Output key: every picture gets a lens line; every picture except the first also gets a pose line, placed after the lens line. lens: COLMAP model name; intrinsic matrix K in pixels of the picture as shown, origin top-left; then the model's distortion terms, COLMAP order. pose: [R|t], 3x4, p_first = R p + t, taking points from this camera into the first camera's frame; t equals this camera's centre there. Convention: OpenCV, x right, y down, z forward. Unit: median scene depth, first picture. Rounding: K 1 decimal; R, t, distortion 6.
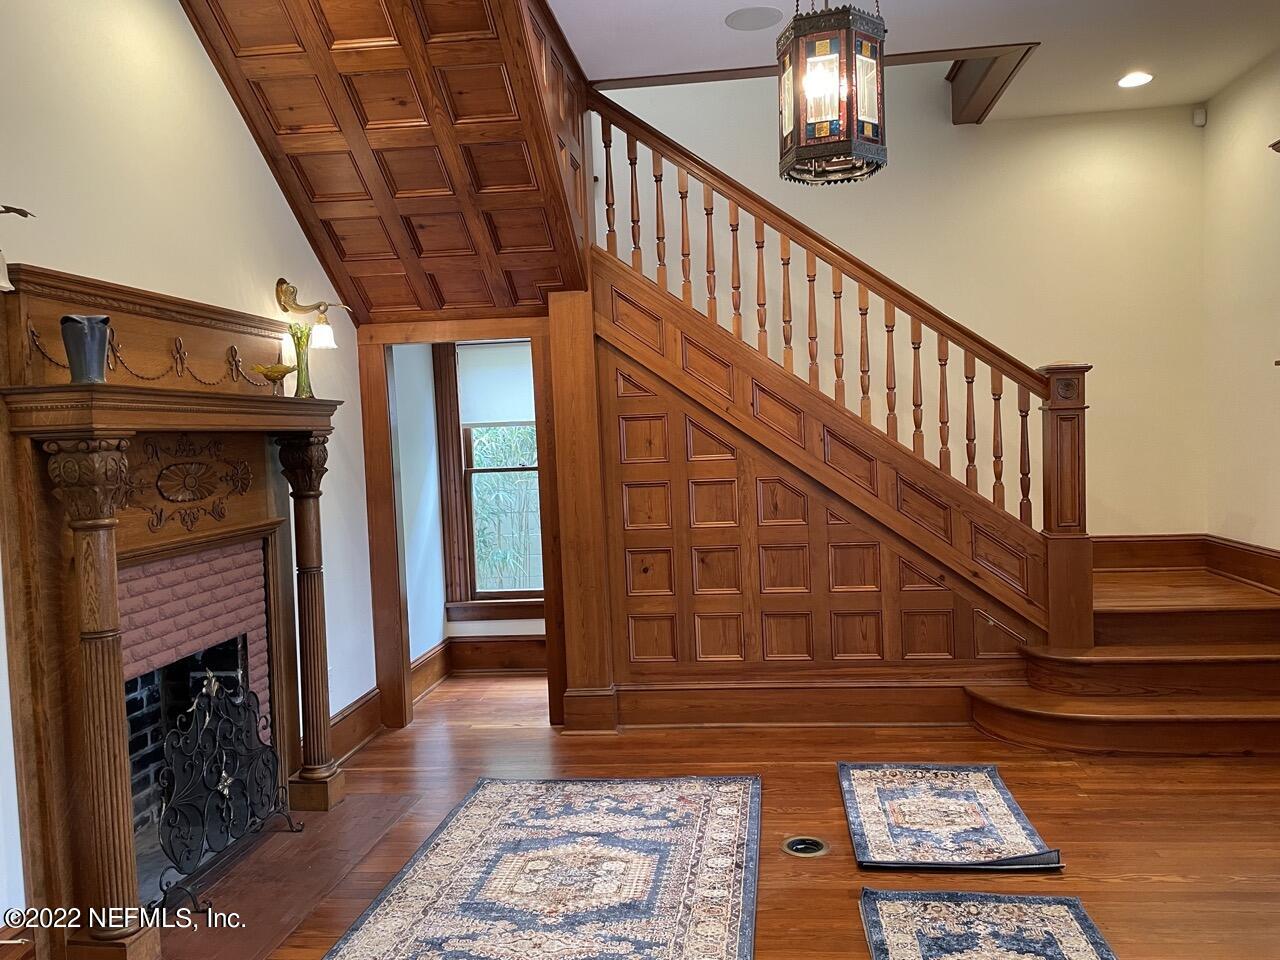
lens RADIAL K [[971.3, 0, 659.0], [0, 971.3, 471.6], [0, 0, 1]] dist [0.074820, -0.098124]
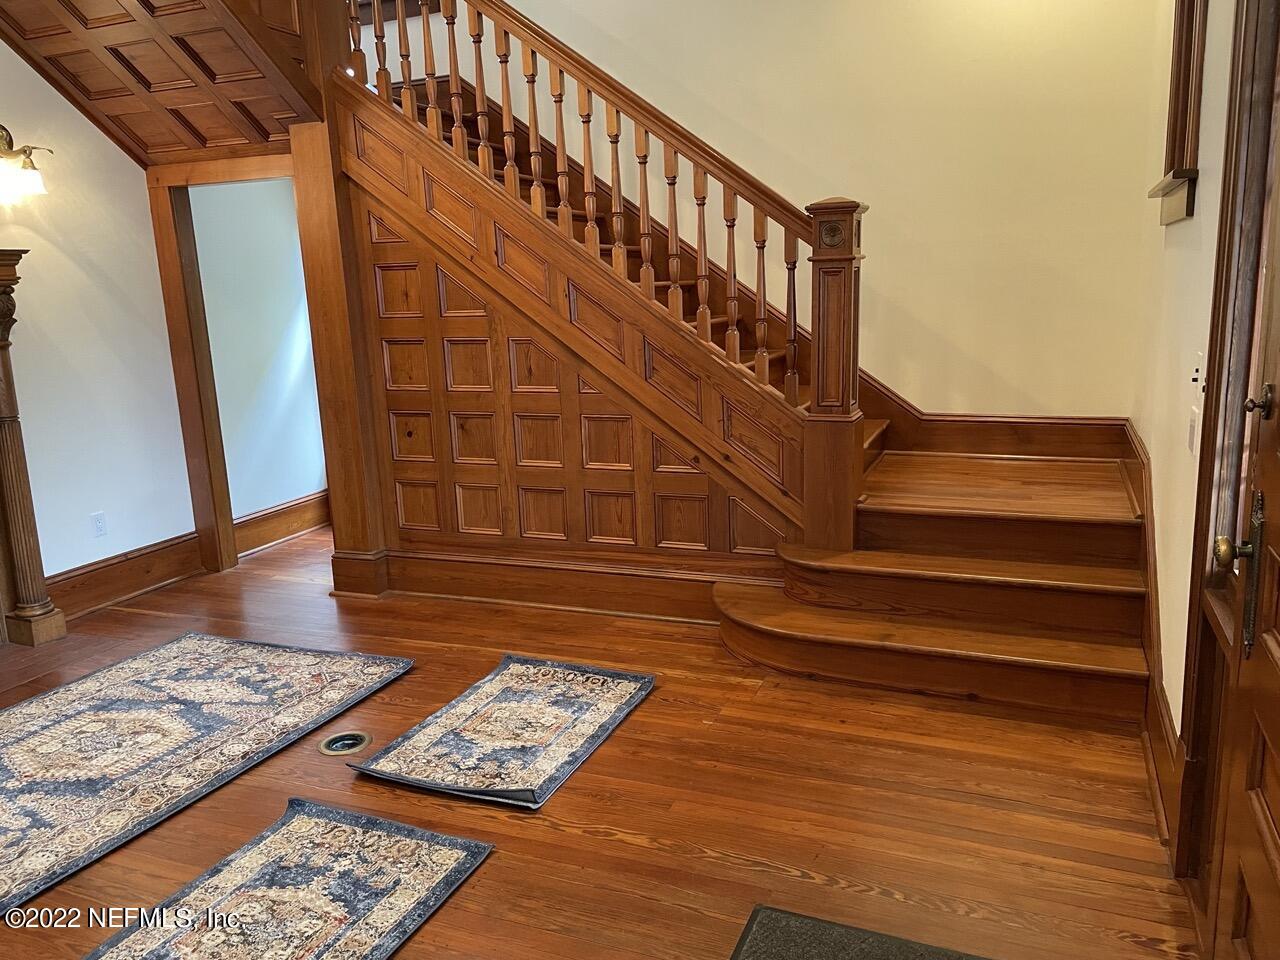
lens RADIAL K [[971.3, 0, 647.8], [0, 971.3, 477.3], [0, 0, 1]] dist [0.074820, -0.098124]
pose [[0.963142, 0.060880, -0.262013, 0.505198], [-0.015910, 0.985239, 0.170441, -0.023476], [0.268522, -0.159990, 0.949894, 0.178237]]
